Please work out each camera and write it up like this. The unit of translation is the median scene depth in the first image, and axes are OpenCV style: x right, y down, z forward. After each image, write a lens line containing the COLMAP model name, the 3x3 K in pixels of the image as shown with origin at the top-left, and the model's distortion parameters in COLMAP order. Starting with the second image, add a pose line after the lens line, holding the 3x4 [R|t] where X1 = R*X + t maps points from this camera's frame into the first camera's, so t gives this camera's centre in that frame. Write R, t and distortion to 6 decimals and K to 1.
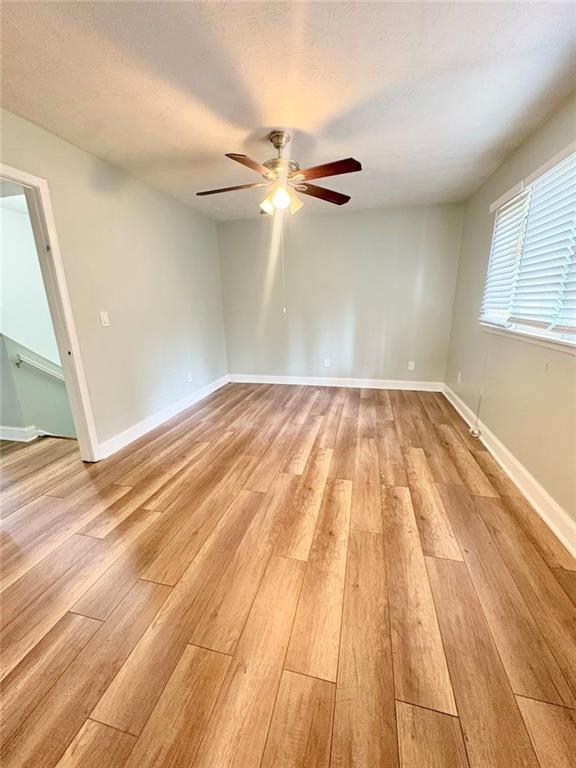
lens RADIAL K [[309.3, 0, 289.5], [0, 309.3, 384.8], [0, 0, 1]] dist [-0.000445, 0.000564]
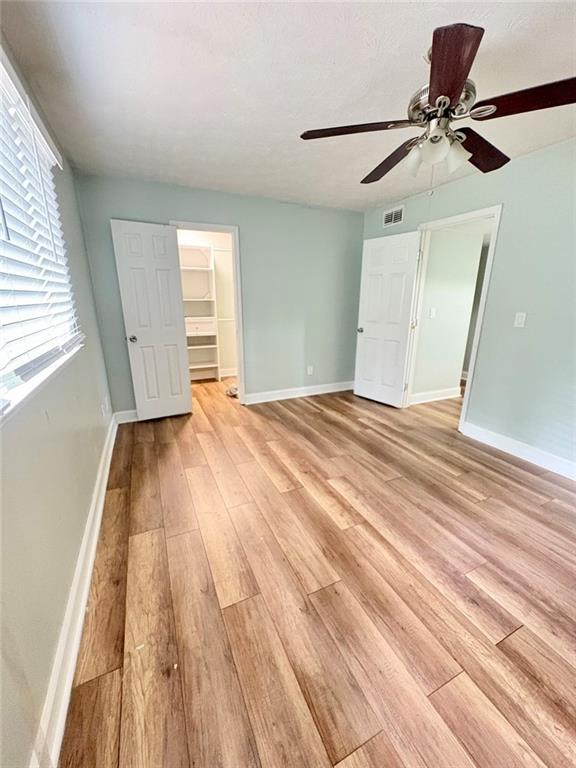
lens RADIAL K [[309.3, 0, 288.6], [0, 309.3, 384.5], [0, 0, 1]] dist [-0.000445, 0.000564]
pose [[-0.780254, 0.183333, -0.597991, 0.587160], [-0.153830, 0.870461, 0.467583, -0.370692], [0.606251, 0.456822, -0.650979, 1.248181]]
